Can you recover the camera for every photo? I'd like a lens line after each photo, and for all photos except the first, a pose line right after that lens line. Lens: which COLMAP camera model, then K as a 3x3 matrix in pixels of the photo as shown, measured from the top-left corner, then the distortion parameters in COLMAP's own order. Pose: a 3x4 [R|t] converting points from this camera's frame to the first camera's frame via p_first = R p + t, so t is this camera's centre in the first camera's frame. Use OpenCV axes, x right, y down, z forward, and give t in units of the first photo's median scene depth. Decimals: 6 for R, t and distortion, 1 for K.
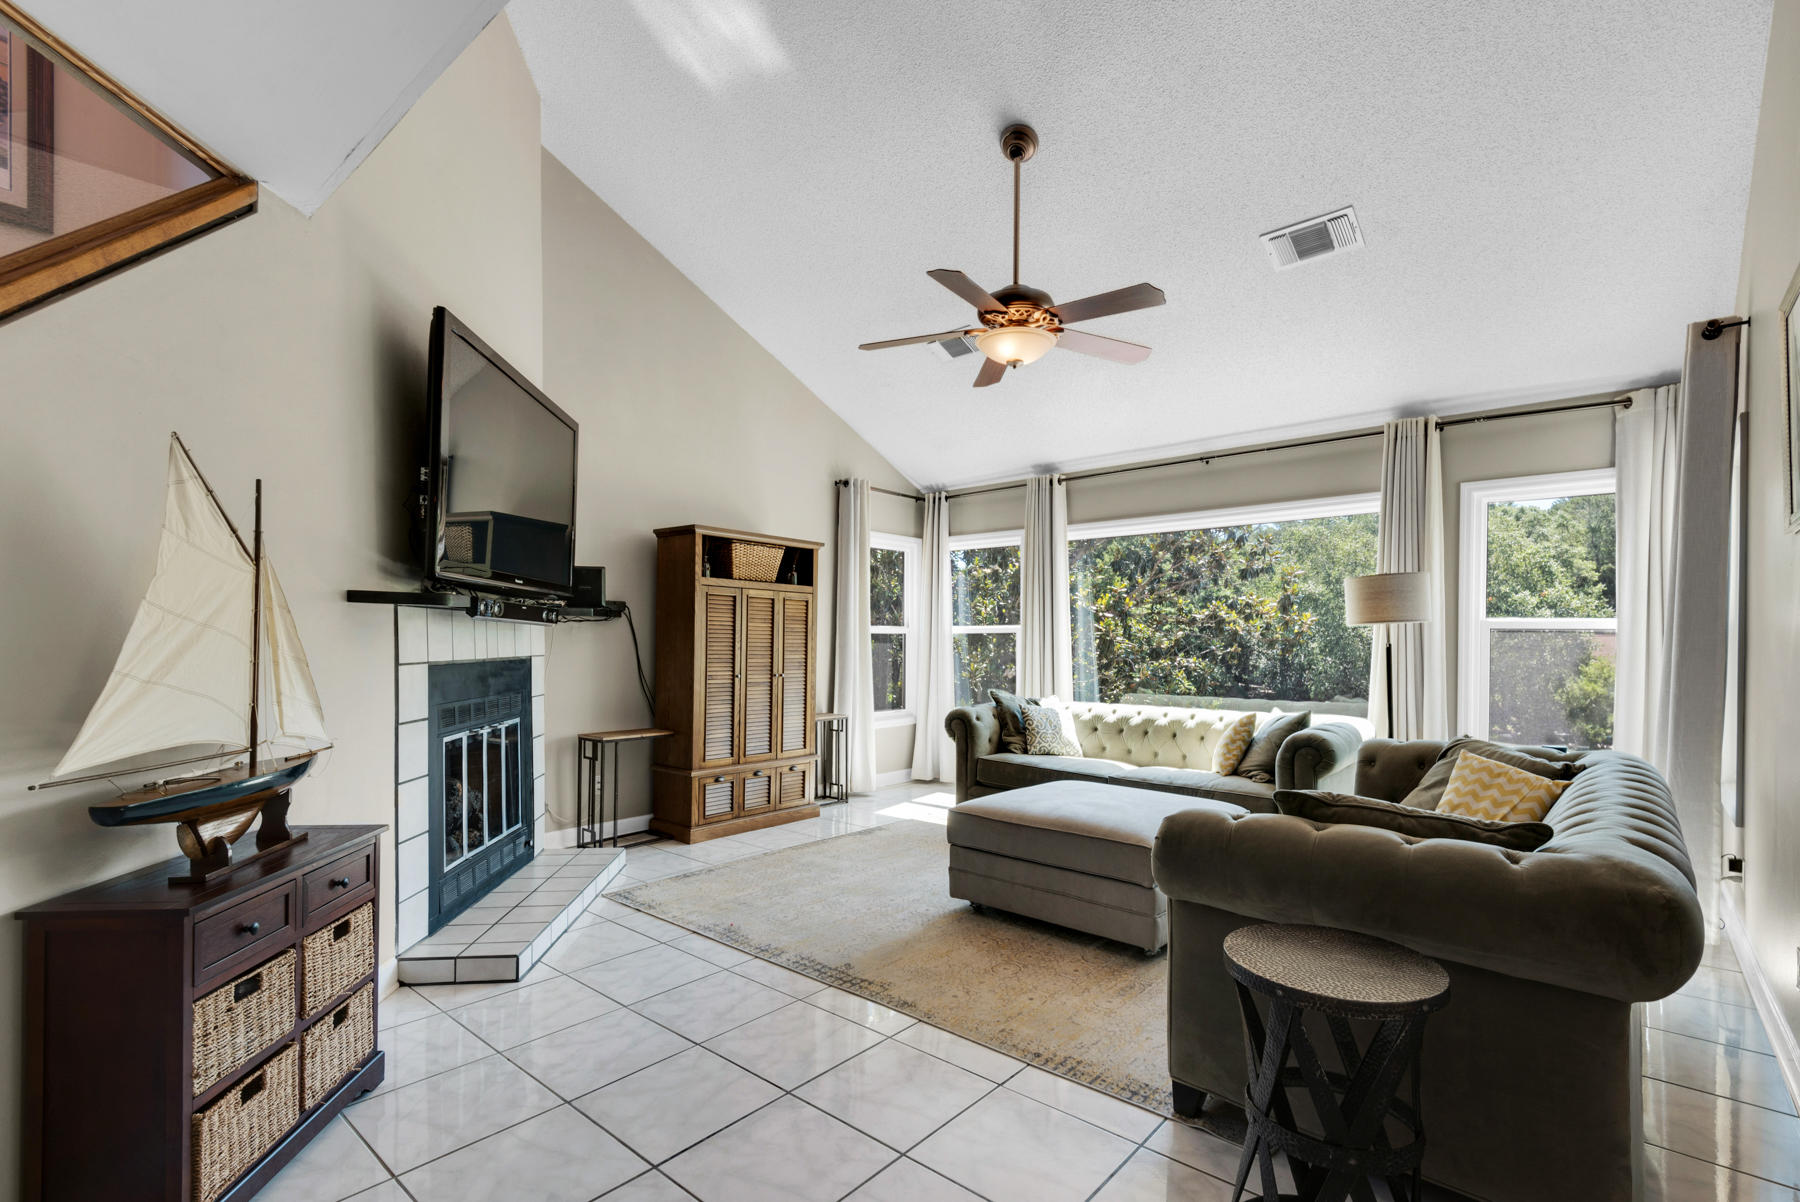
lens RADIAL K [[807.3, 0, 906.8], [0, 807.3, 651.3], [0, 0, 1]] dist [0.019646, -0.009853]
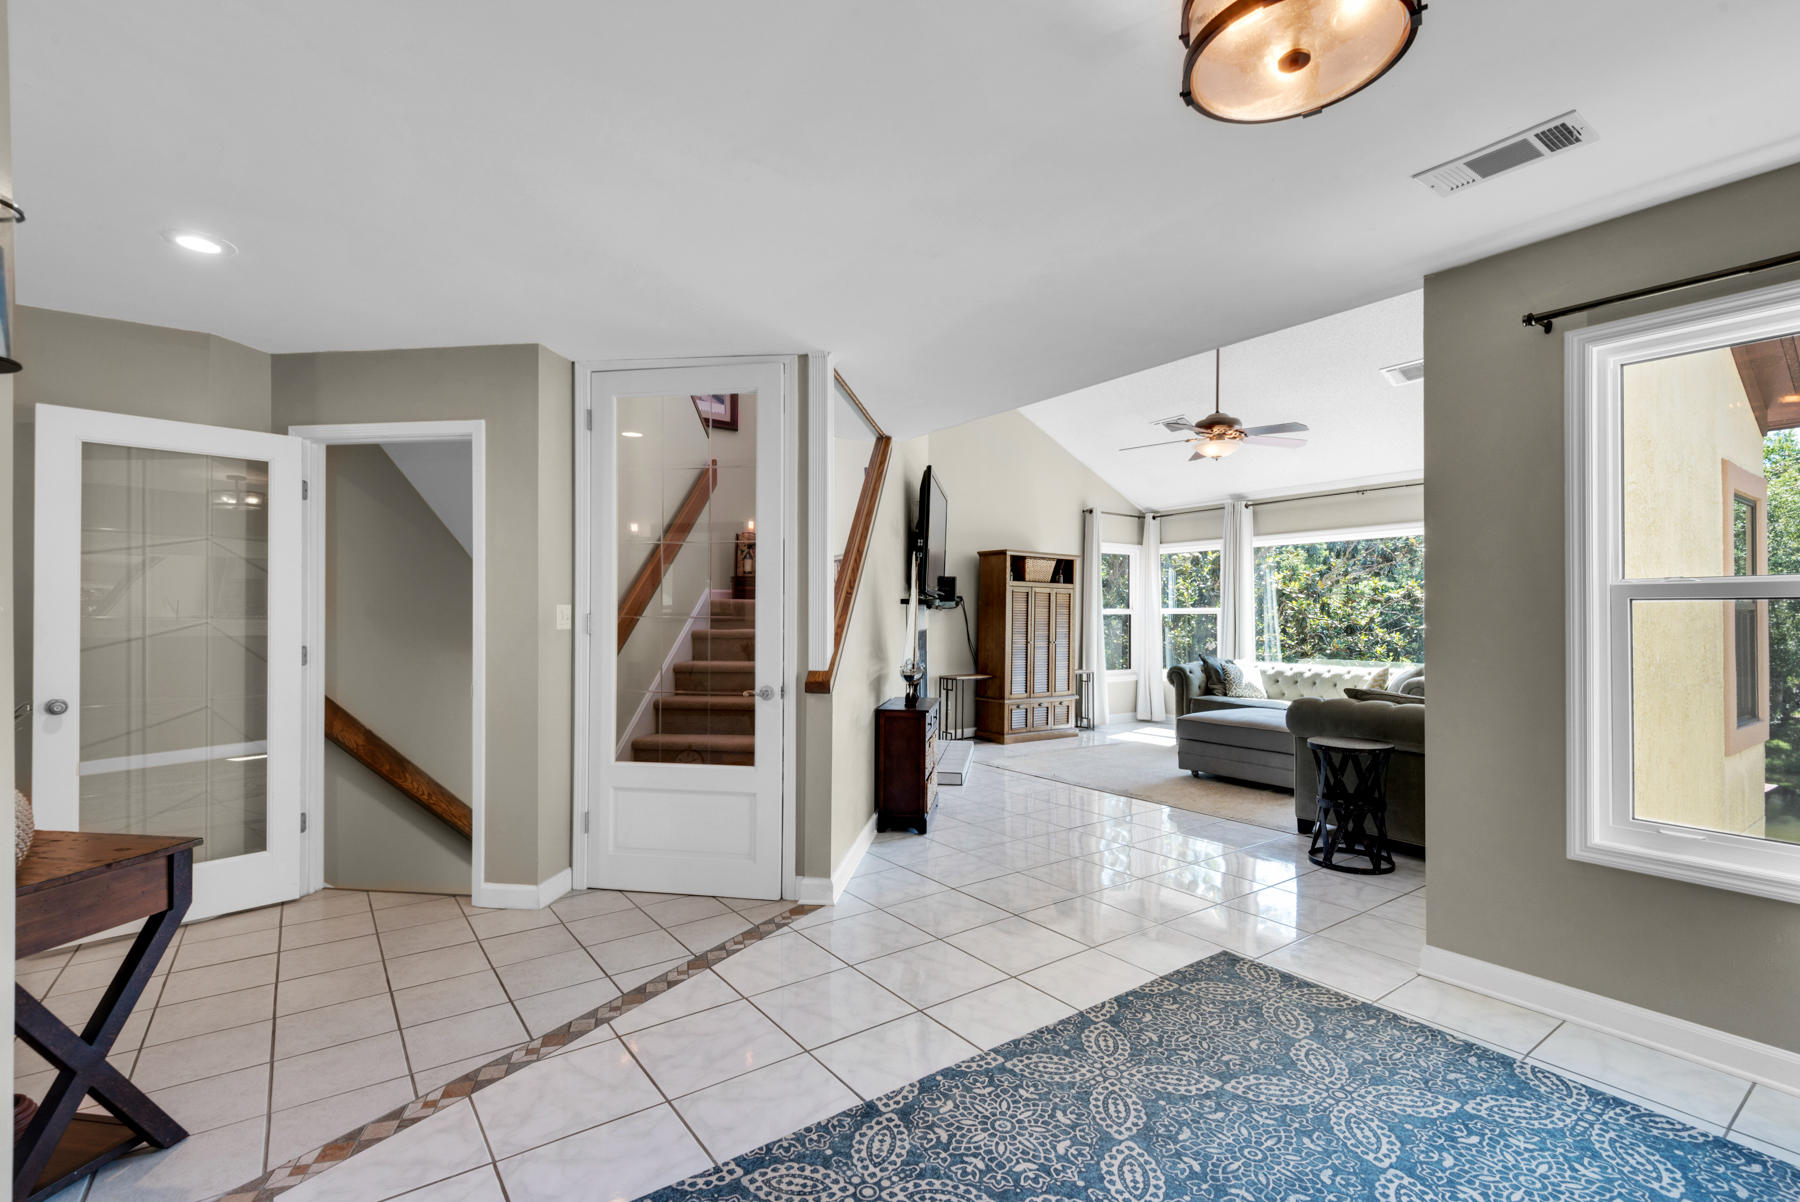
lens RADIAL K [[807.3, 0, 890.6], [0, 807.3, 609.6], [0, 0, 1]] dist [0.019646, -0.009853]
pose [[0.970577, -0.003975, -0.240757, -0.092108], [-0.001297, 0.999763, -0.021734, 0.001105], [0.240786, 0.021407, 0.970342, -0.603887]]
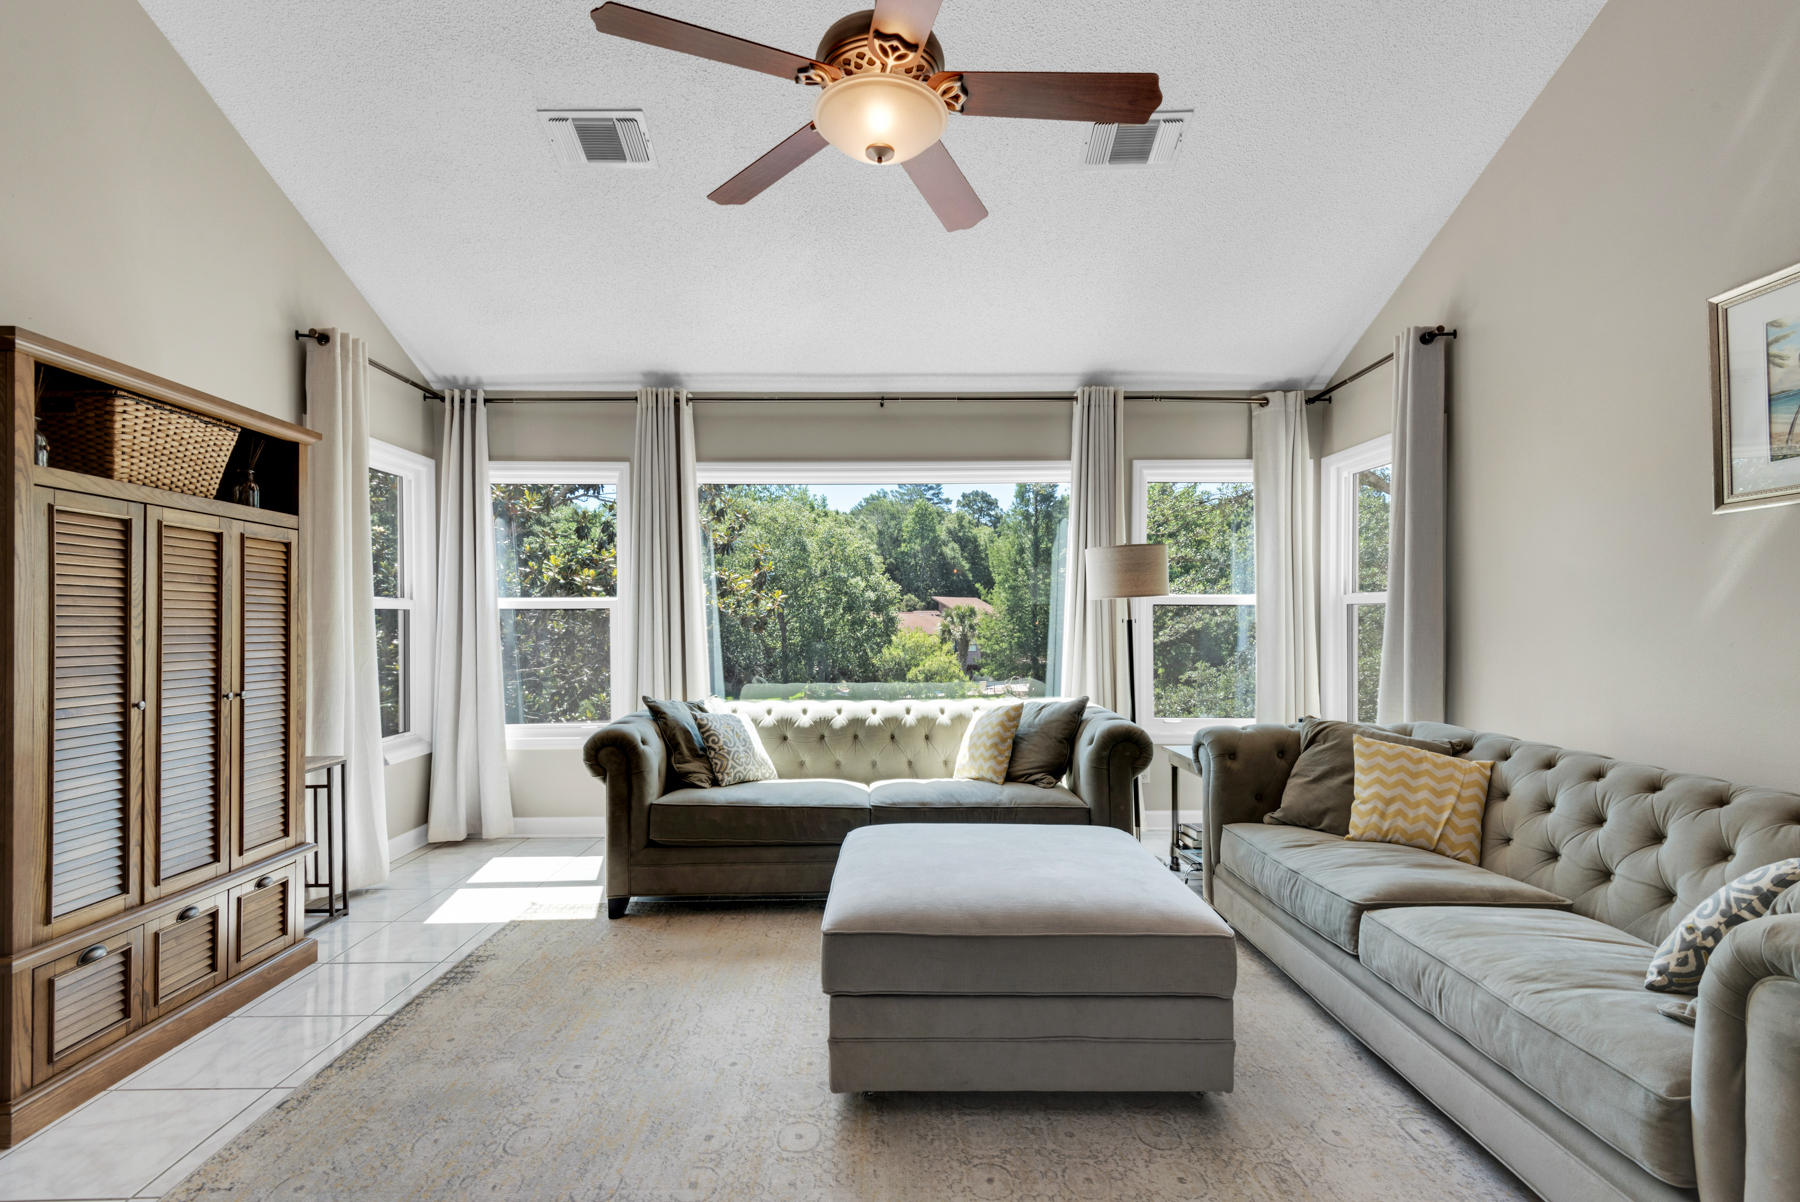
lens RADIAL K [[807.3, 0, 872.3], [0, 807.3, 627.1], [0, 0, 1]] dist [0.019646, -0.009853]
pose [[0.753127, -0.013132, 0.657745, -0.198866], [0.015246, 0.999881, 0.002506, -0.006076], [-0.657699, 0.008141, 0.753237, 0.408102]]
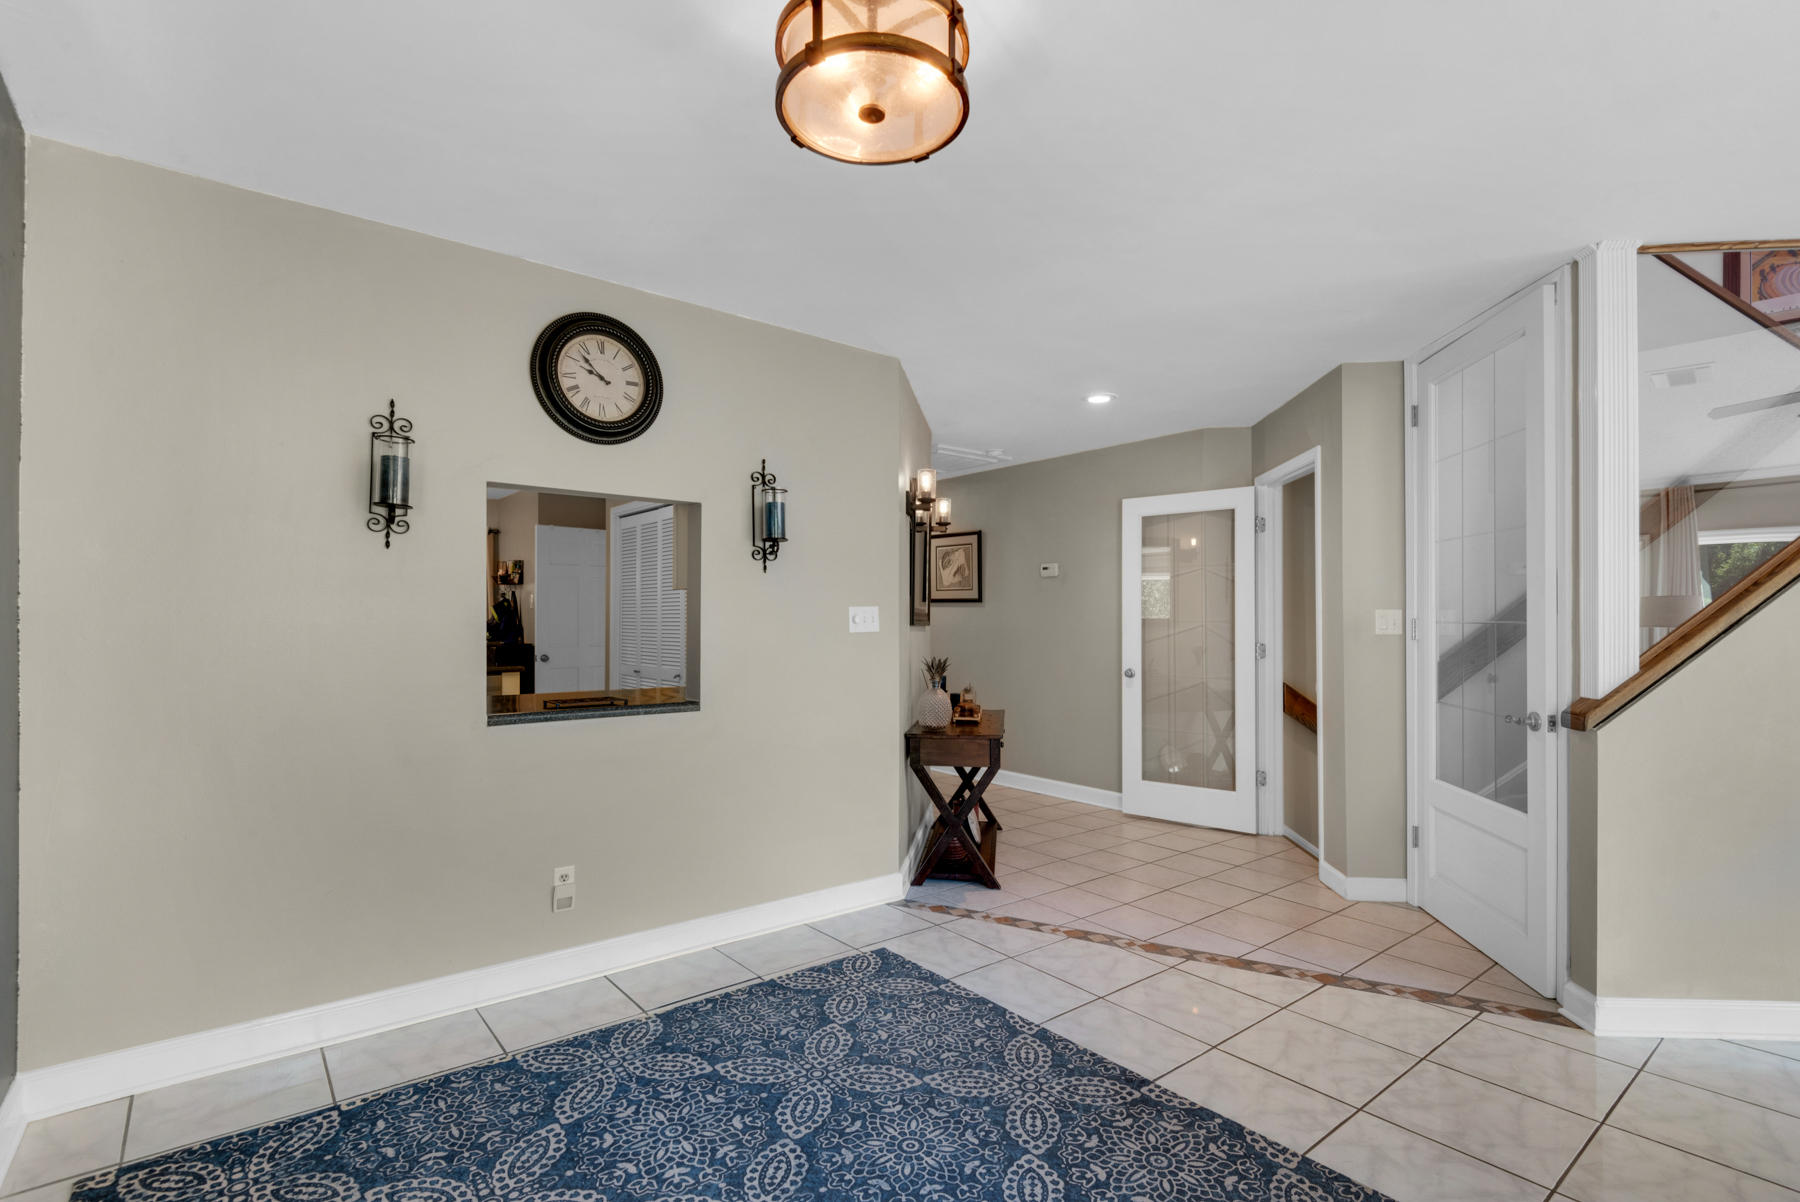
lens RADIAL K [[835.4, 0, 910.2], [0, 835.4, 605.2], [0, 0, 1]] dist [-0.002706, -0.000905]
pose [[-0.179021, -0.021223, -0.983616, 0.268388], [-0.015471, 0.999704, -0.018754, -0.001823], [0.983724, 0.011860, -0.179297, -0.245475]]
